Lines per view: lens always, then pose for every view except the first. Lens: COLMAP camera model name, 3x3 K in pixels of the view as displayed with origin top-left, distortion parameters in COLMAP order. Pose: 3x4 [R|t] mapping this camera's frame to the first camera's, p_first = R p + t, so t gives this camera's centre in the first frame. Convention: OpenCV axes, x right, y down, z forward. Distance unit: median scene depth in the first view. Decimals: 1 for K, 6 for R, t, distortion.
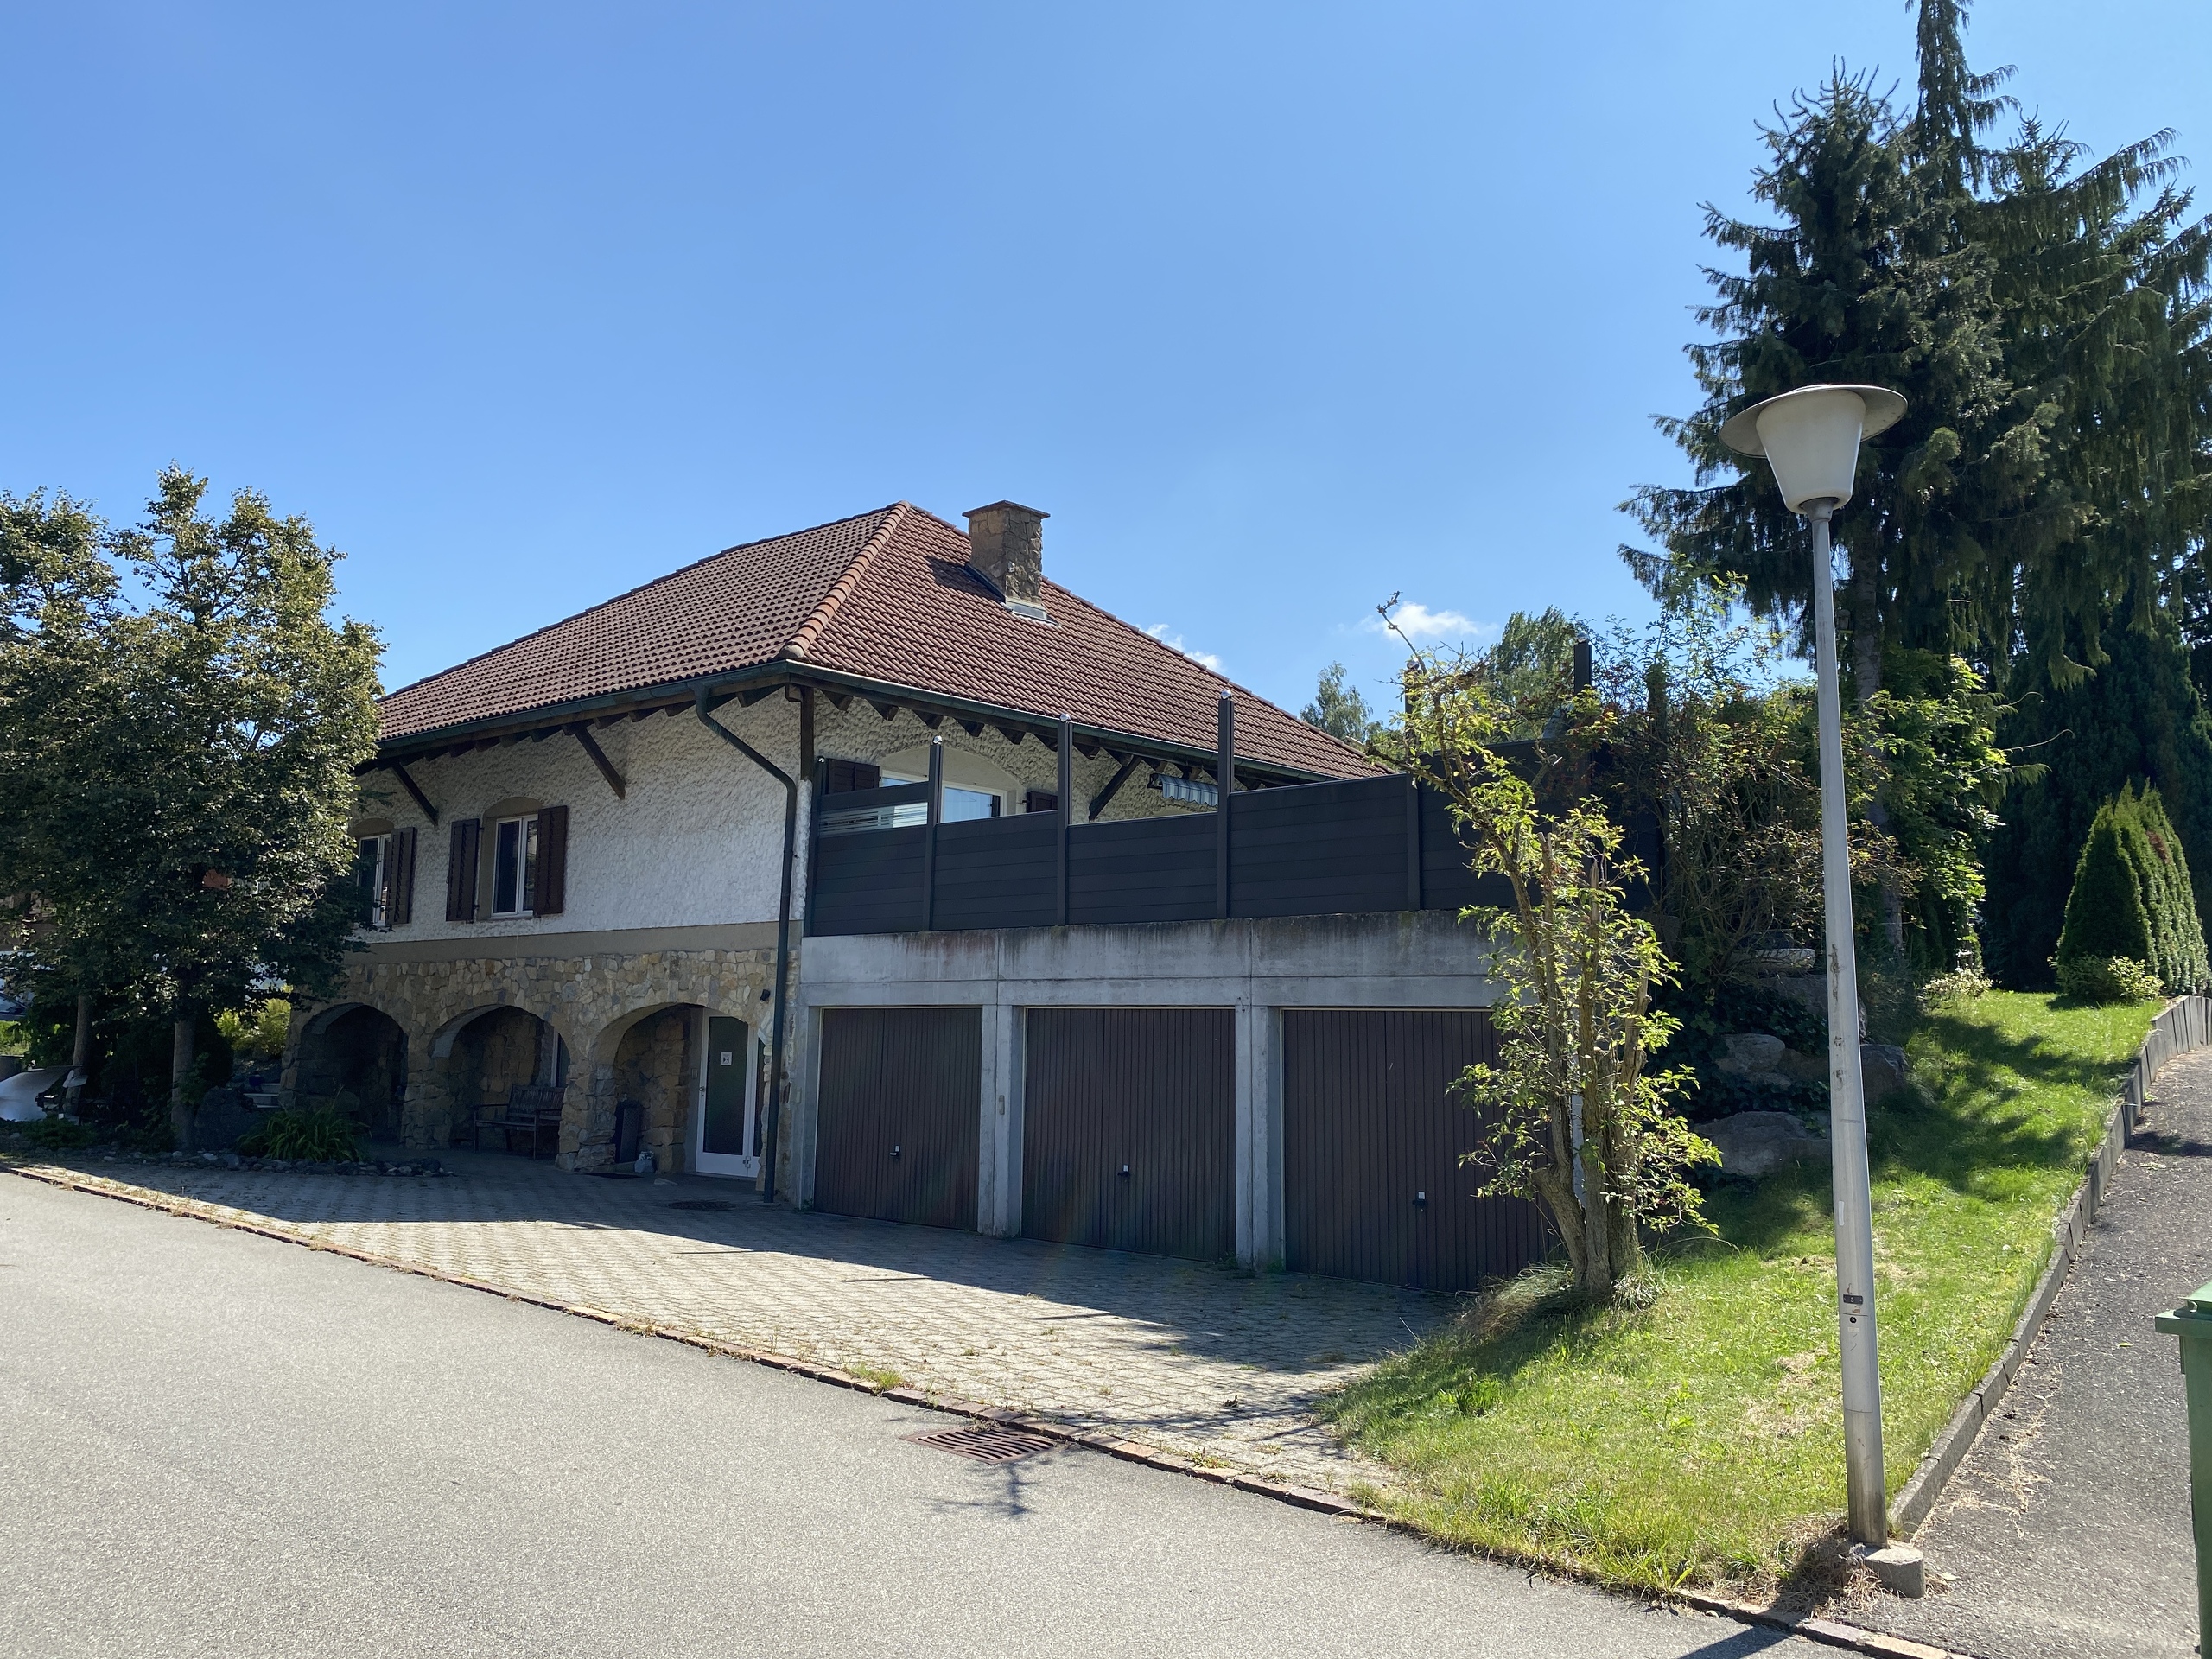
lens RADIAL K [[1651.7, 0, 1106.0], [0, 1651.7, 829.5], [0, 0, 1]] dist [0.034139, -0.010636]
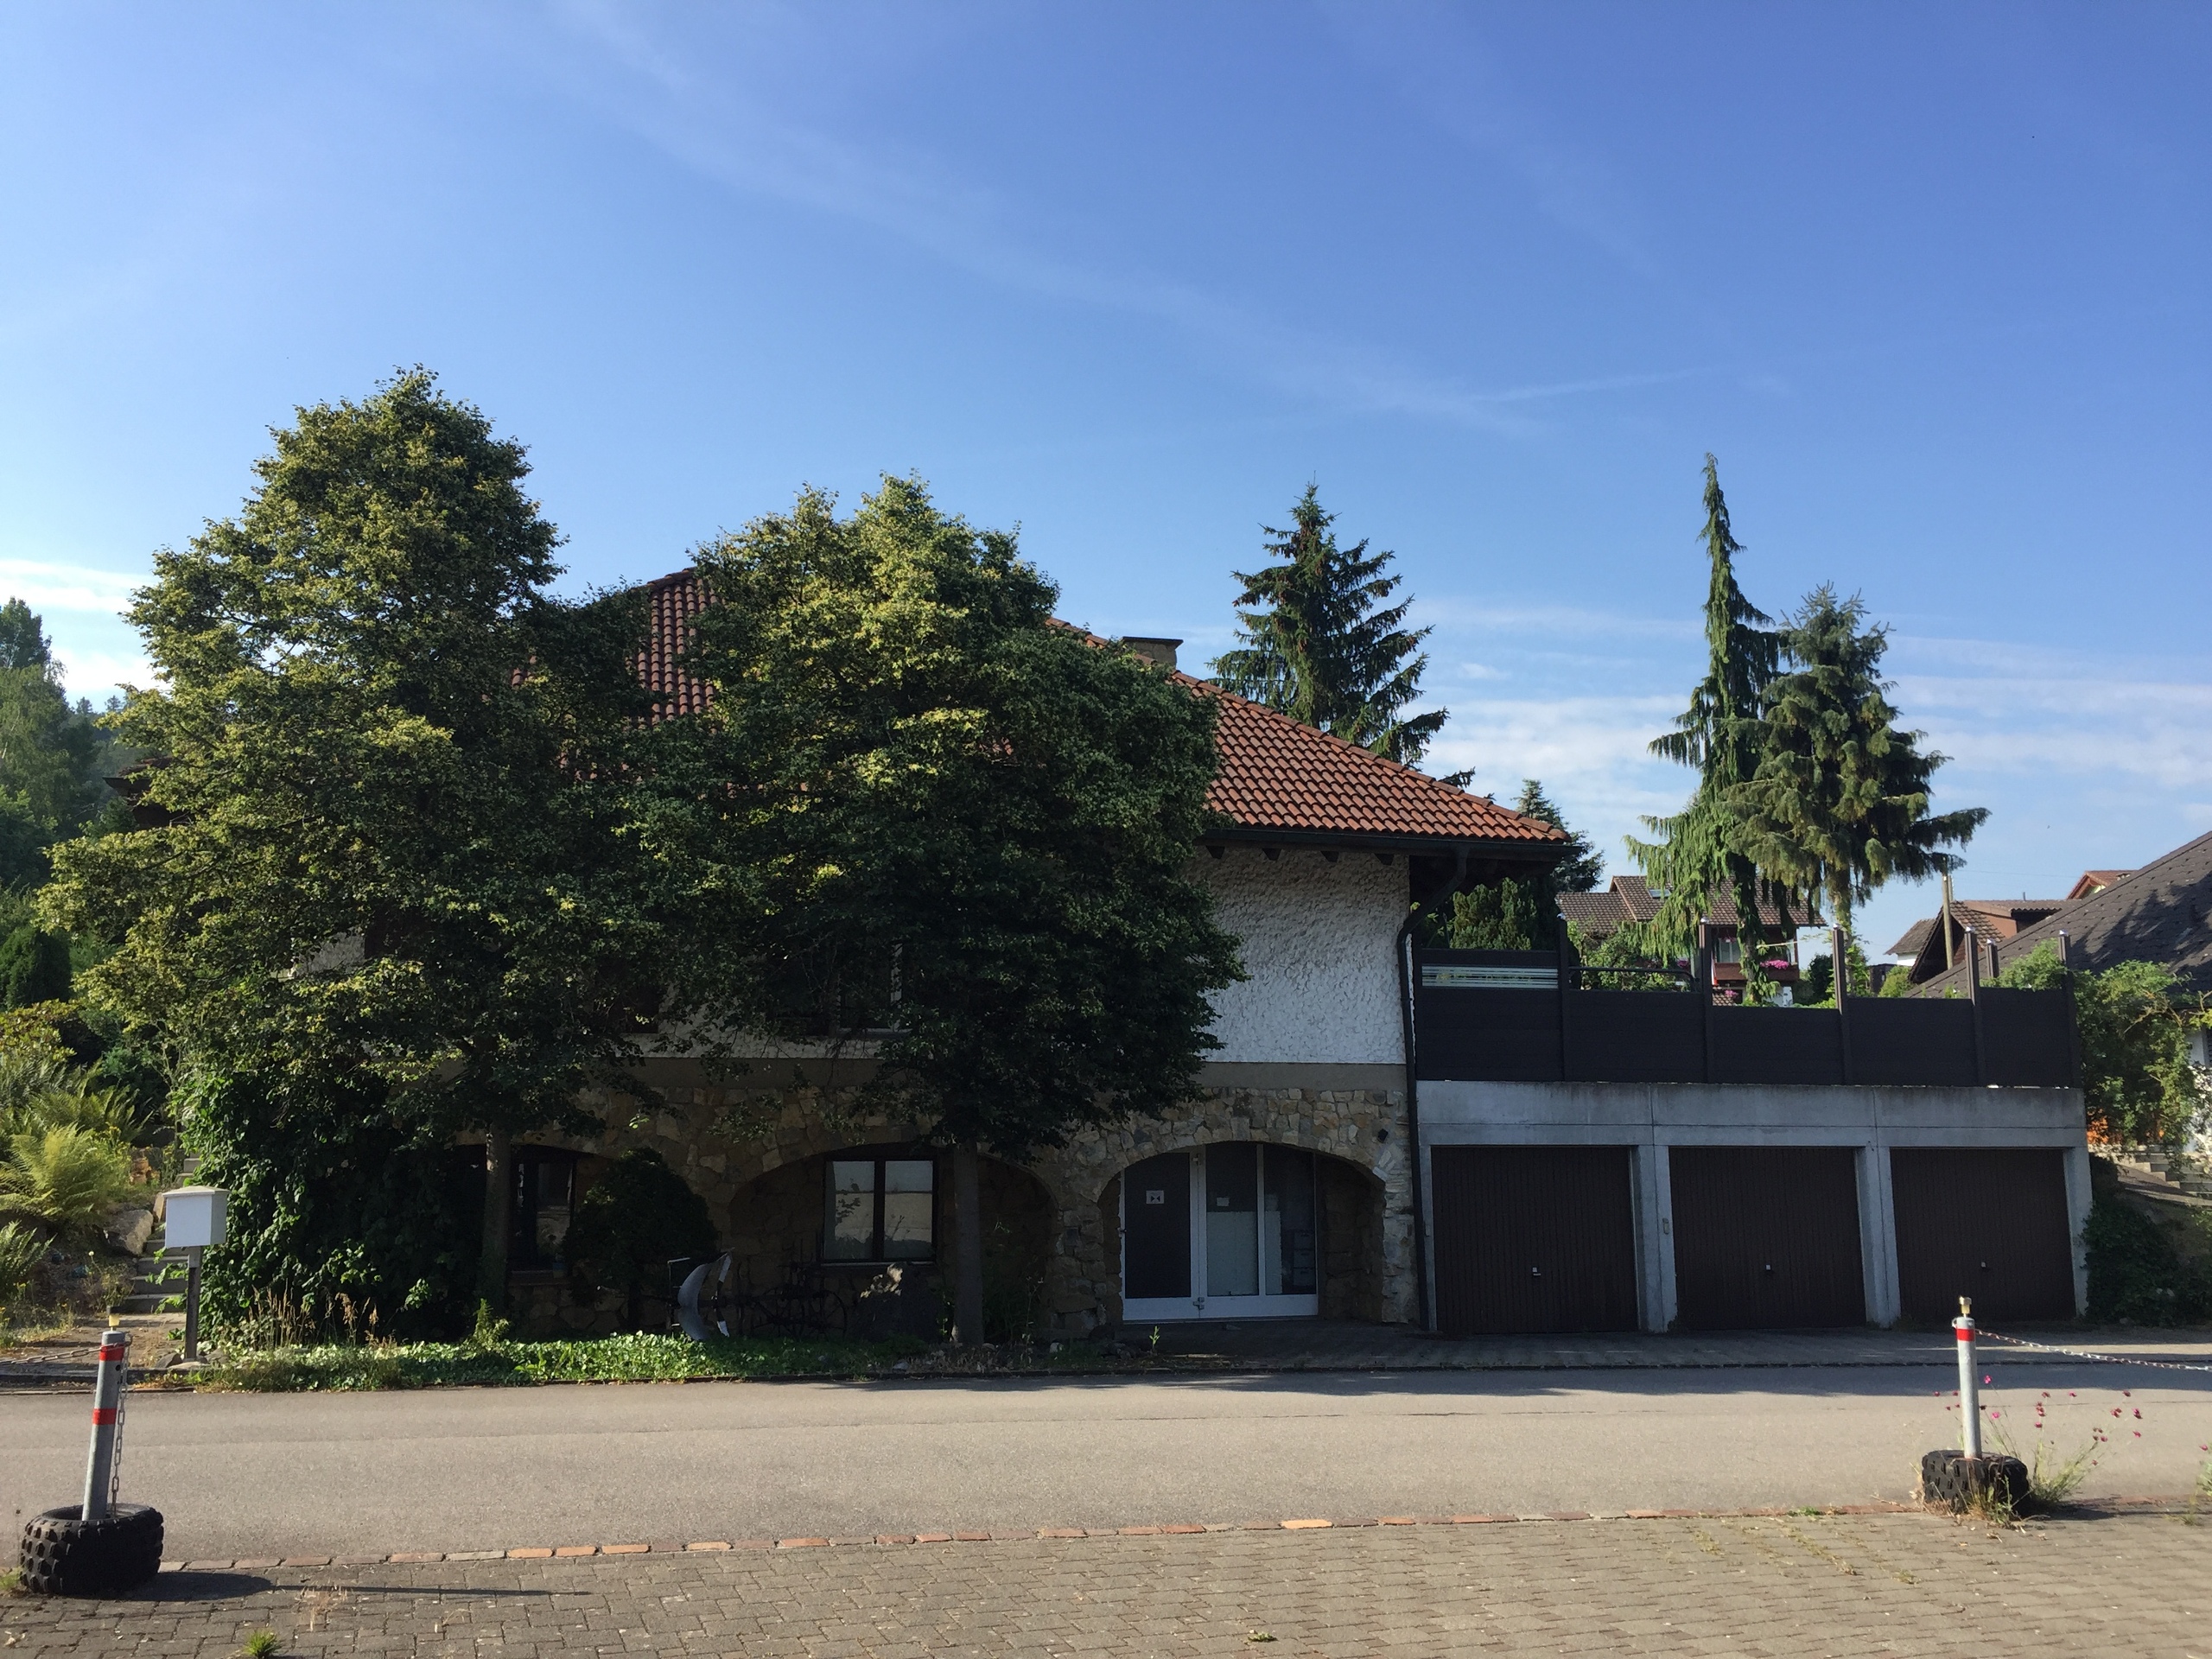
lens RADIAL K [[1873.1, 0, 1106.0], [0, 1873.1, 829.5], [0, 0, 1]] dist [-0.008612, -0.007945]
pose [[0.594722, 0.122561, 0.794534, -1.367105], [-0.093548, 0.992147, -0.083022, 0.024551], [-0.798470, -0.024952, 0.601517, 0.458782]]
